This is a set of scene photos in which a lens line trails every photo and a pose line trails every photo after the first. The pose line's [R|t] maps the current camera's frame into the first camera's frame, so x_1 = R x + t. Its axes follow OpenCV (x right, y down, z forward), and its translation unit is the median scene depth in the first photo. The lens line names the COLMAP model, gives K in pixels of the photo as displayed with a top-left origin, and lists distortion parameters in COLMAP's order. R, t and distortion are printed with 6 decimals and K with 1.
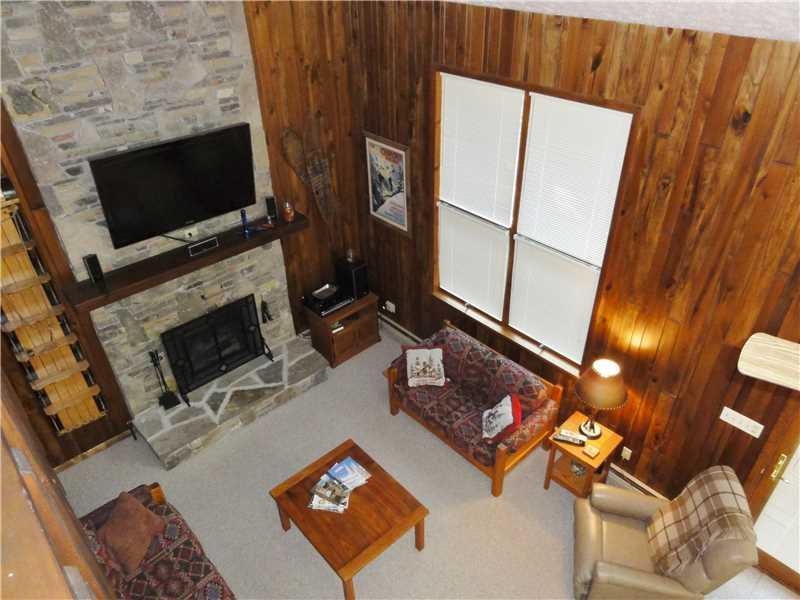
lens RADIAL K [[566.2, 0, 400.0], [0, 566.2, 300.0], [0, 0, 1]] dist [0.001016, 0.003265]
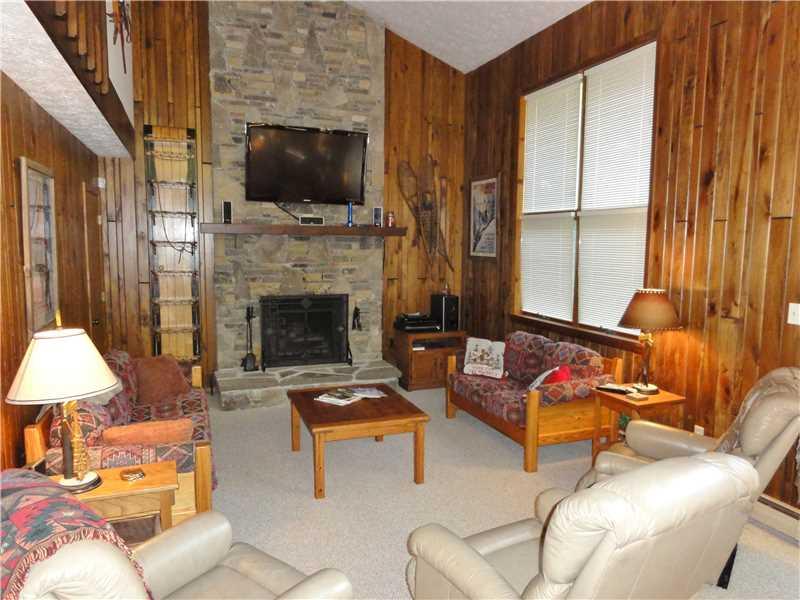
lens RADIAL K [[566.2, 0, 400.0], [0, 566.2, 300.0], [0, 0, 1]] dist [0.001016, 0.003265]
pose [[0.929525, 0.068888, -0.362268, 0.263176], [-0.233131, 0.870941, -0.432564, 0.502600], [0.285716, 0.486535, 0.825621, 0.127515]]
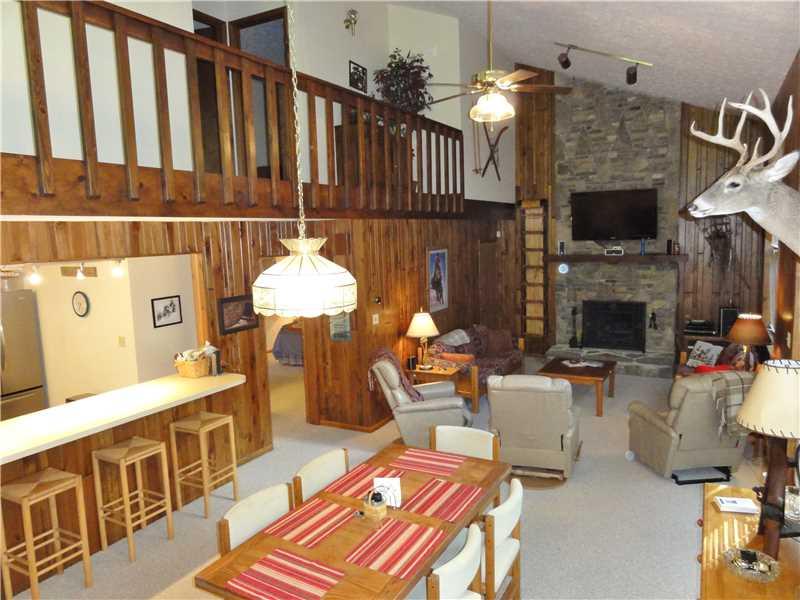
lens RADIAL K [[566.2, 0, 400.0], [0, 566.2, 300.0], [0, 0, 1]] dist [0.001016, 0.003265]
pose [[0.321009, 0.120180, -0.939420, 1.079993], [-0.514788, 0.854730, -0.066563, 0.477605], [0.794951, 0.504969, 0.336243, -0.067191]]
